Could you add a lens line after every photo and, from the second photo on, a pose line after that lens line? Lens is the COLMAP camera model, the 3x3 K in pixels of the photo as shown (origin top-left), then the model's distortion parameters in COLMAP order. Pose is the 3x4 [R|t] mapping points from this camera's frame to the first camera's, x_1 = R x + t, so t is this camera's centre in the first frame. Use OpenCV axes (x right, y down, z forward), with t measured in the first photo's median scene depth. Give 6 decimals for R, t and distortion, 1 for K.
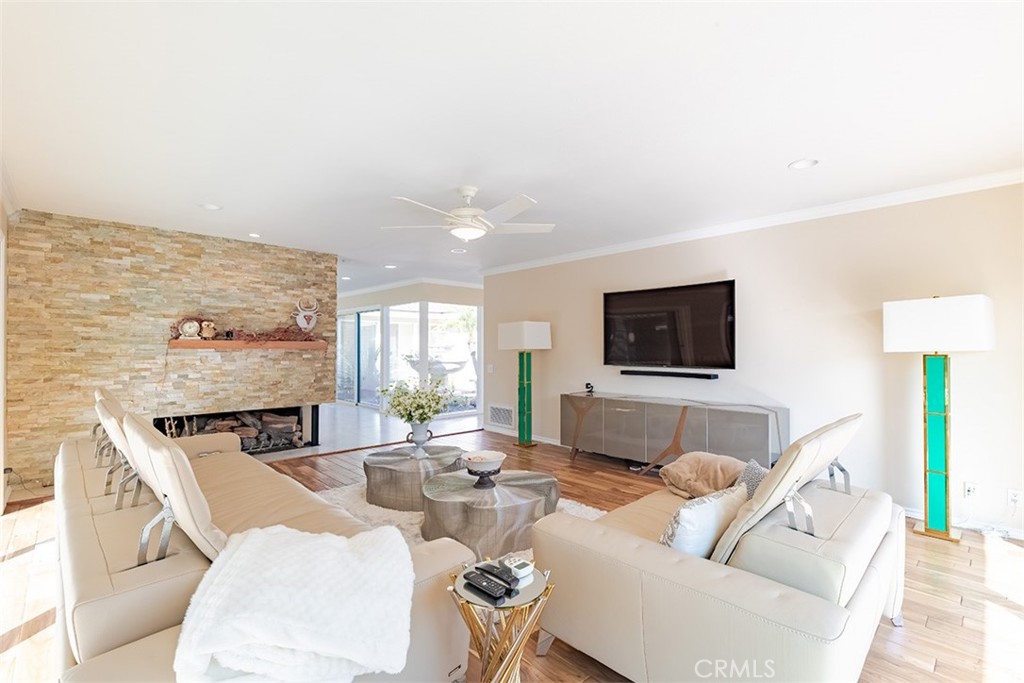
lens RADIAL K [[462.7, 0, 516.8], [0, 462.7, 344.5], [0, 0, 1]] dist [0.010188, -0.000798]
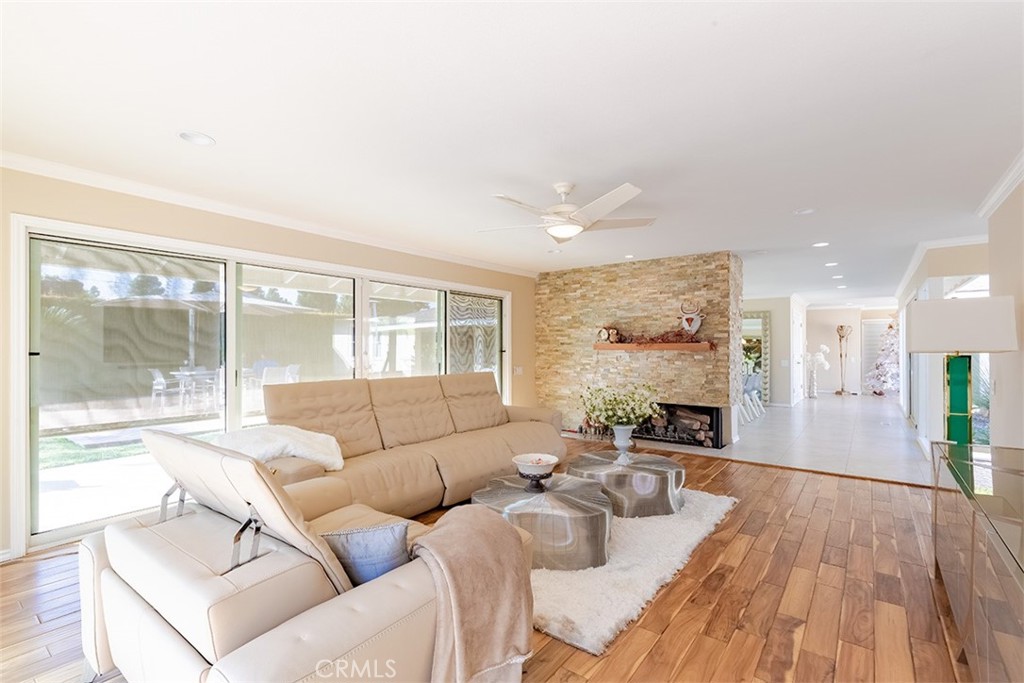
lens RADIAL K [[462.7, 0, 514.8], [0, 462.7, 346.8], [0, 0, 1]] dist [0.010188, -0.000798]
pose [[0.148922, -0.006728, -0.988826, 0.544001], [0.007281, 0.999957, -0.005707, 0.005031], [0.988822, -0.006349, 0.148964, 0.488511]]
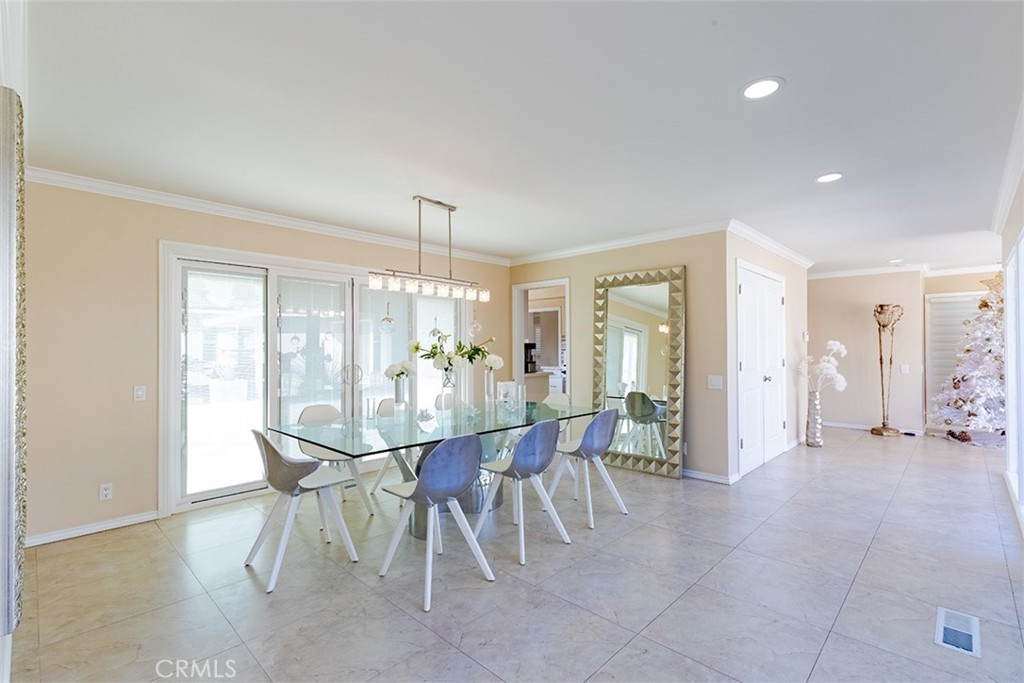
lens RADIAL K [[462.7, 0, 514.1], [0, 462.7, 347.7], [0, 0, 1]] dist [0.010188, -0.000798]
pose [[0.036198, -0.009884, -0.999296, 0.079151], [0.011521, 0.999889, -0.009472, 0.008802], [0.999278, -0.011170, 0.036308, 0.999269]]
